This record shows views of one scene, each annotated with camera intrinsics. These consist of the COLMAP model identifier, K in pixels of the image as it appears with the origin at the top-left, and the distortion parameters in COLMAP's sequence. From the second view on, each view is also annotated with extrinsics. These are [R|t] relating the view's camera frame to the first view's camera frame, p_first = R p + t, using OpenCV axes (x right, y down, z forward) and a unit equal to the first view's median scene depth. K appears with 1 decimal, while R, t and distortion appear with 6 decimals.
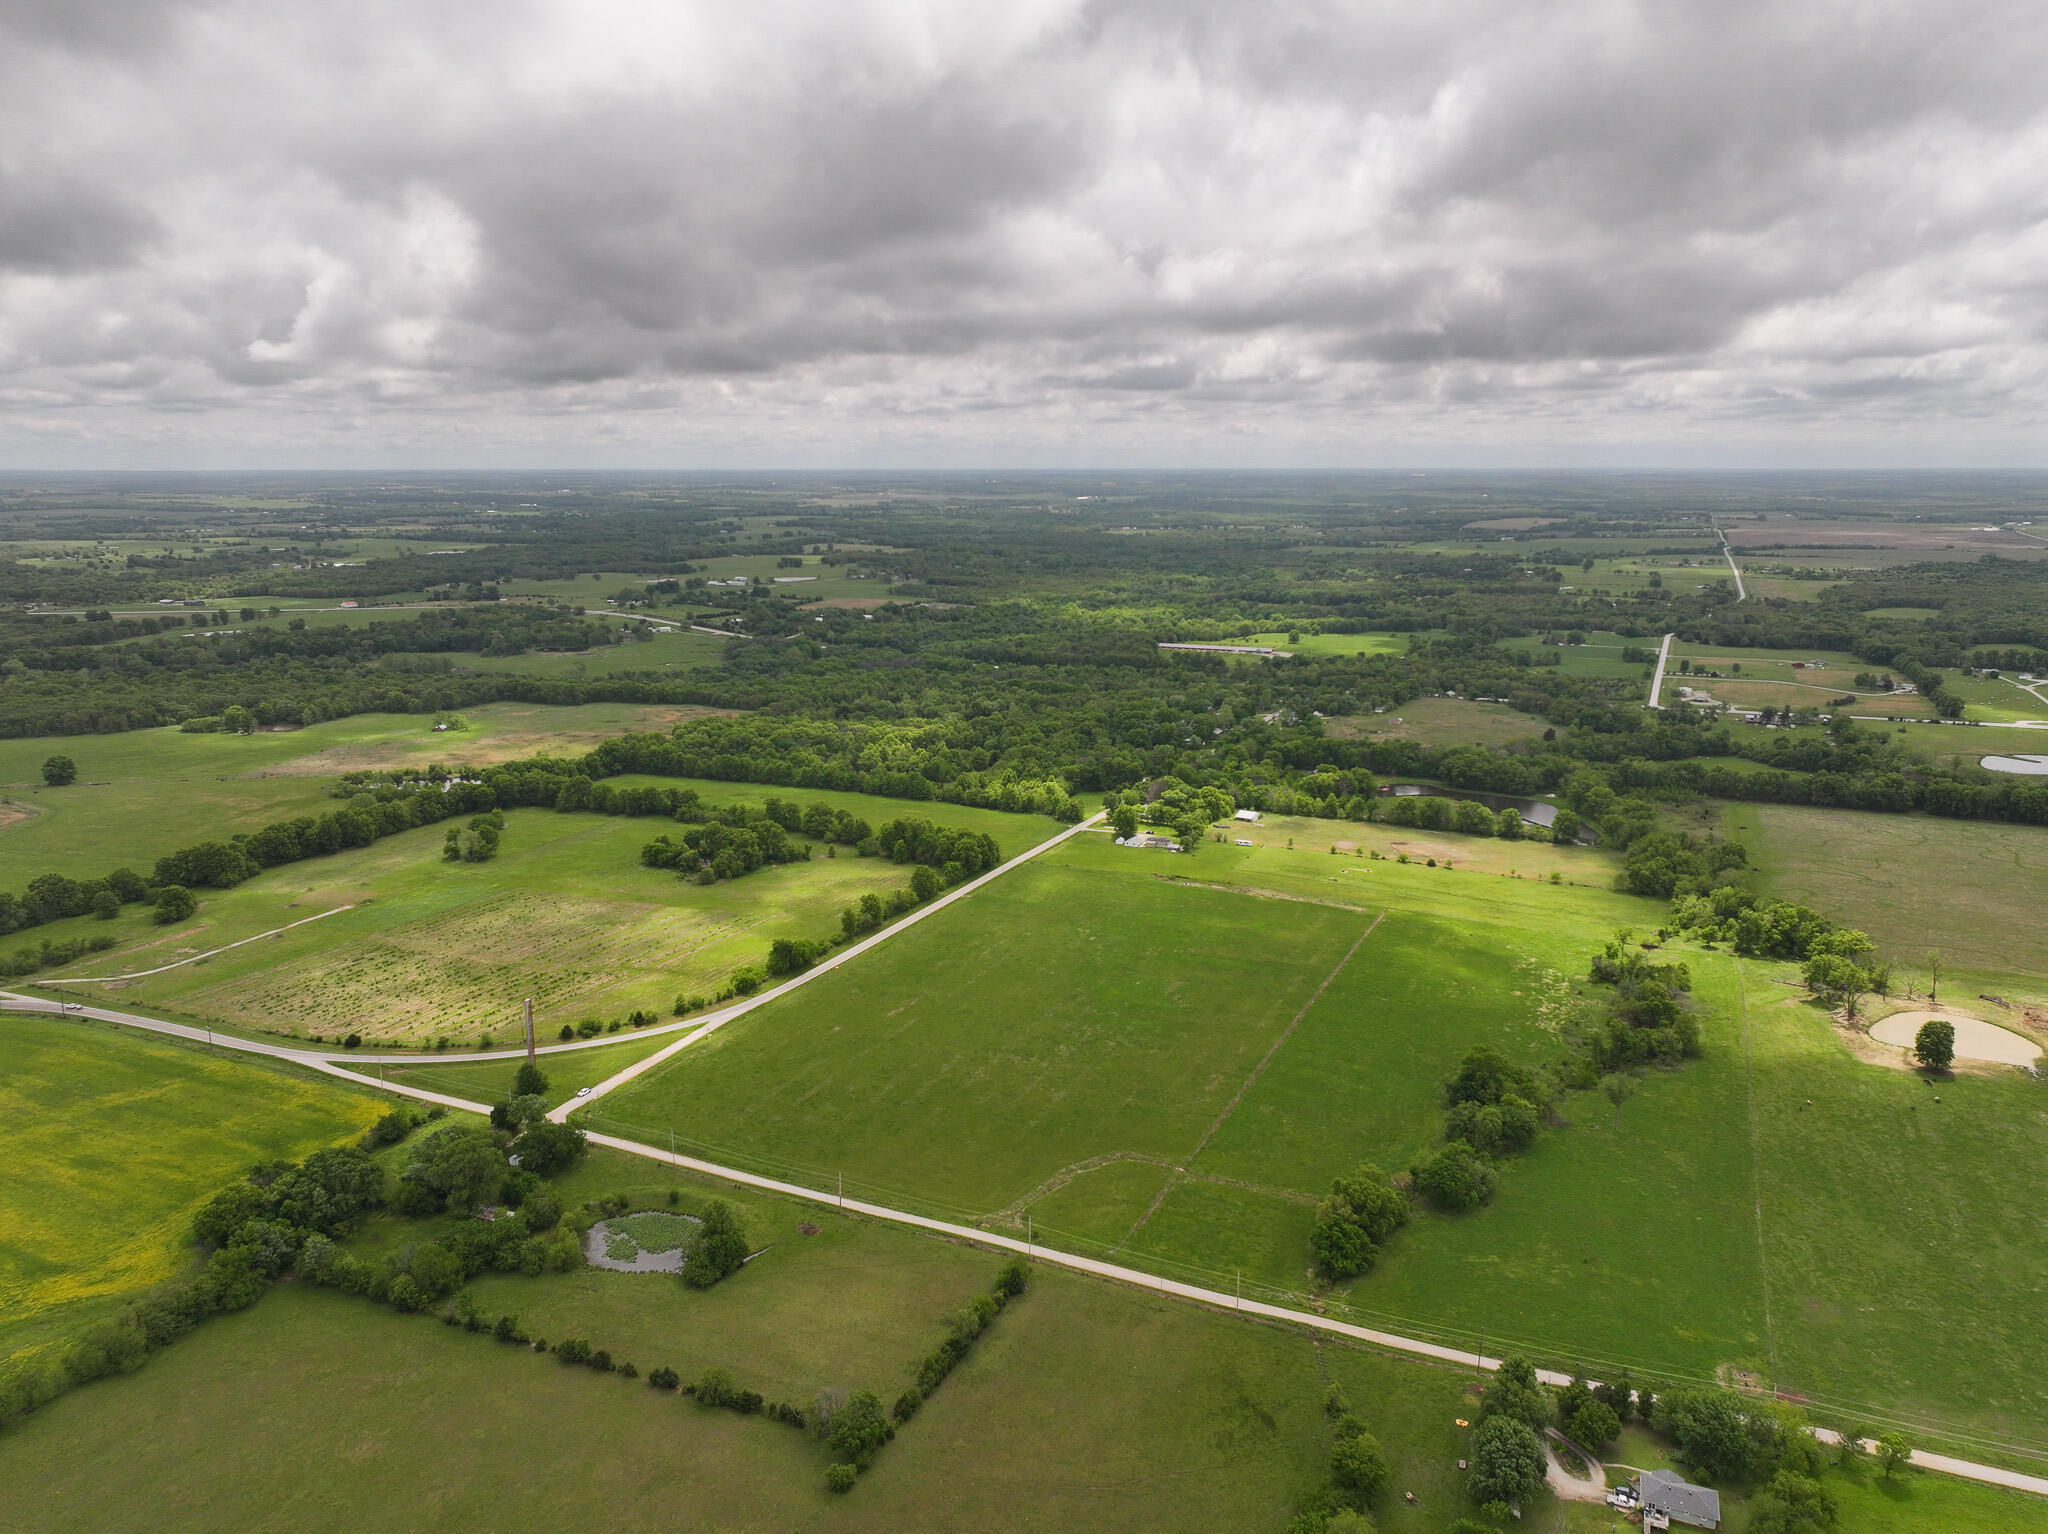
lens RADIAL K [[1439.3, 0, 1023.8], [0, 1439.3, 750.4], [0, 0, 1]] dist [-0.001792, 0.020920]
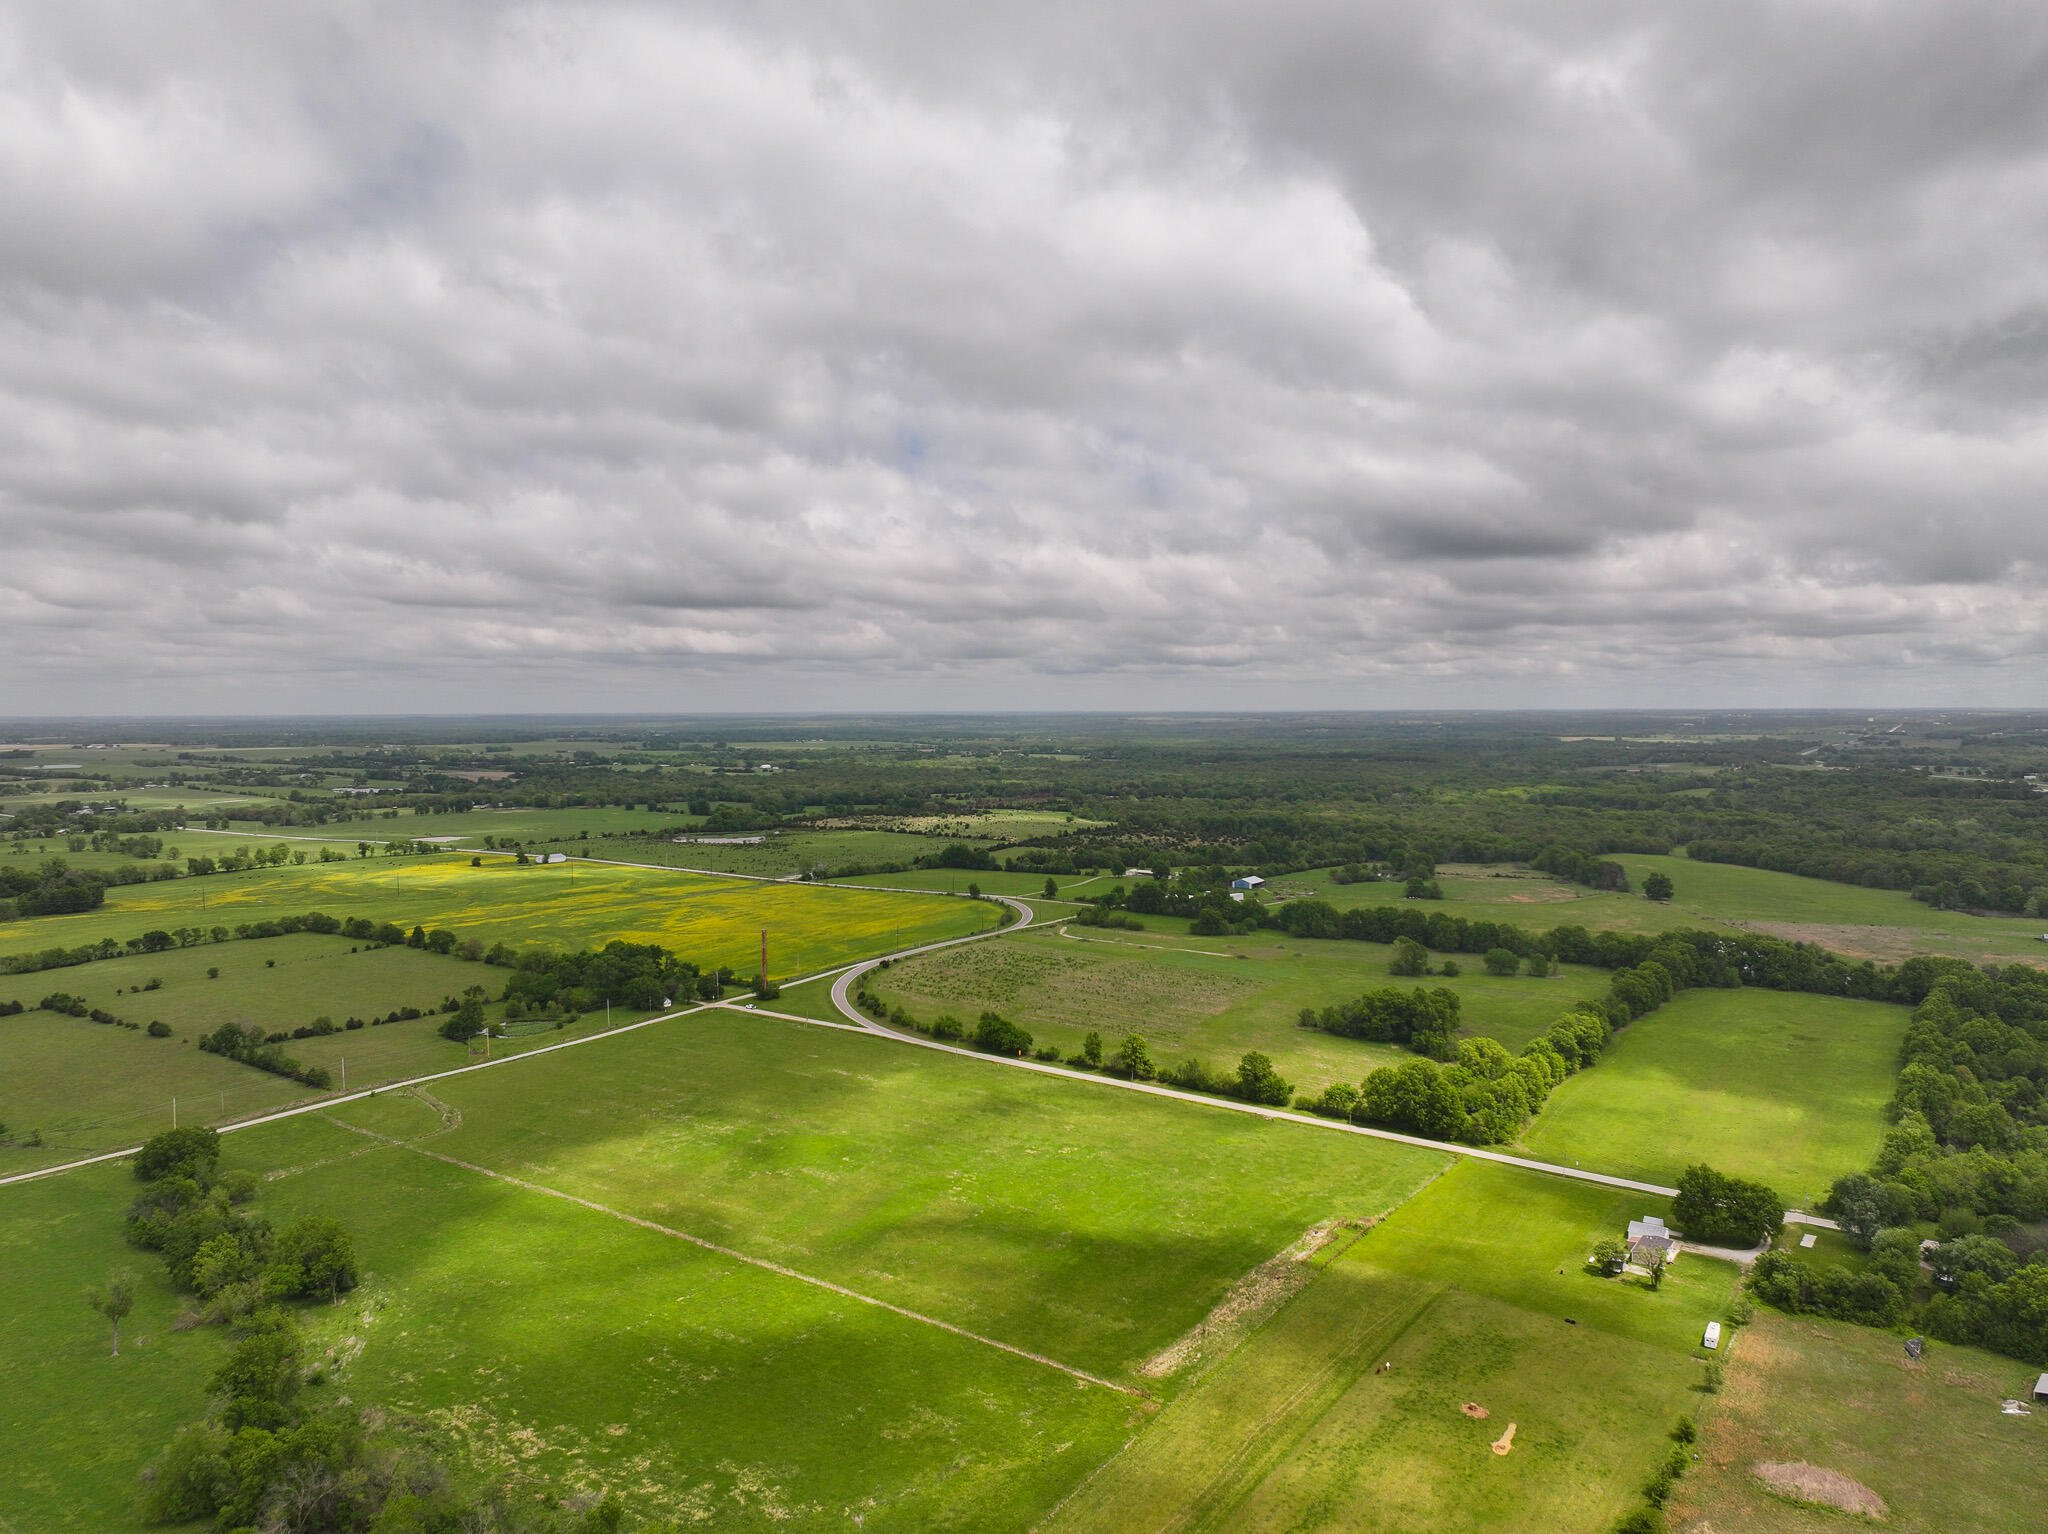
lens RADIAL K [[1439.3, 0, 1028.5], [0, 1439.3, 784.7], [0, 0, 1]] dist [-0.001792, 0.020920]
pose [[-0.188901, 0.058263, -0.980266, 0.886504], [-0.190148, 0.977175, 0.094721, -0.134006], [0.963411, 0.204288, -0.173511, 1.330895]]
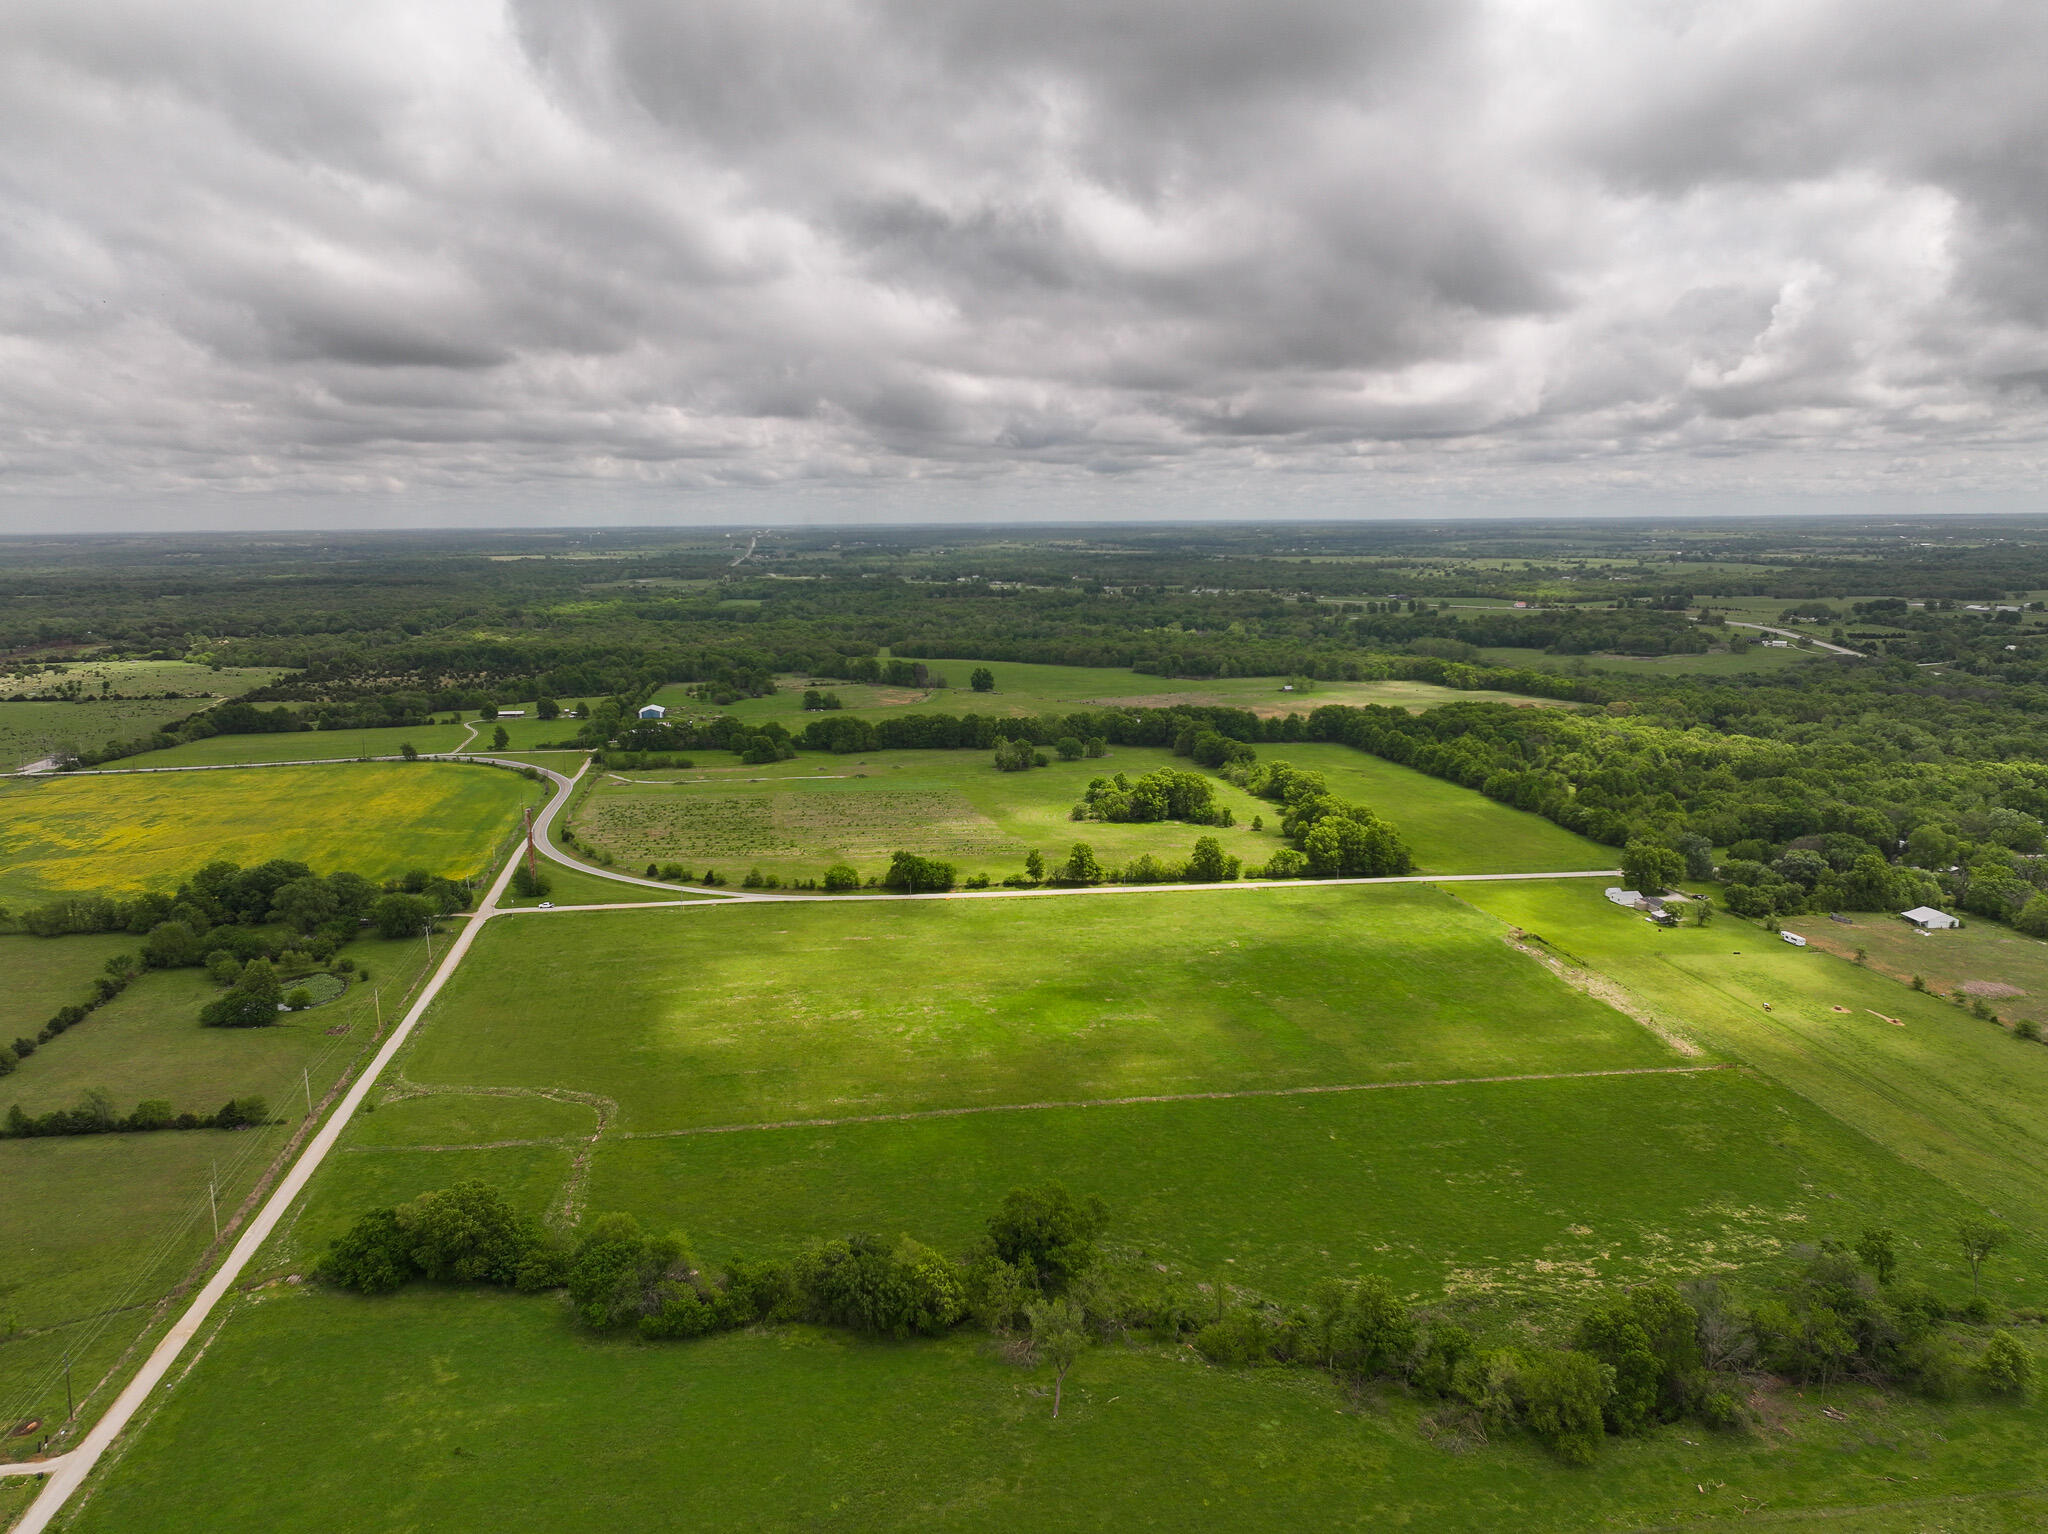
lens RADIAL K [[1439.3, 0, 1031.0], [0, 1439.3, 749.9], [0, 0, 1]] dist [-0.001792, 0.020920]
pose [[0.559054, 0.130578, -0.818785, 0.706513], [-0.156420, 0.986398, 0.050507, 0.009686], [0.814243, 0.099838, 0.571875, 0.614034]]
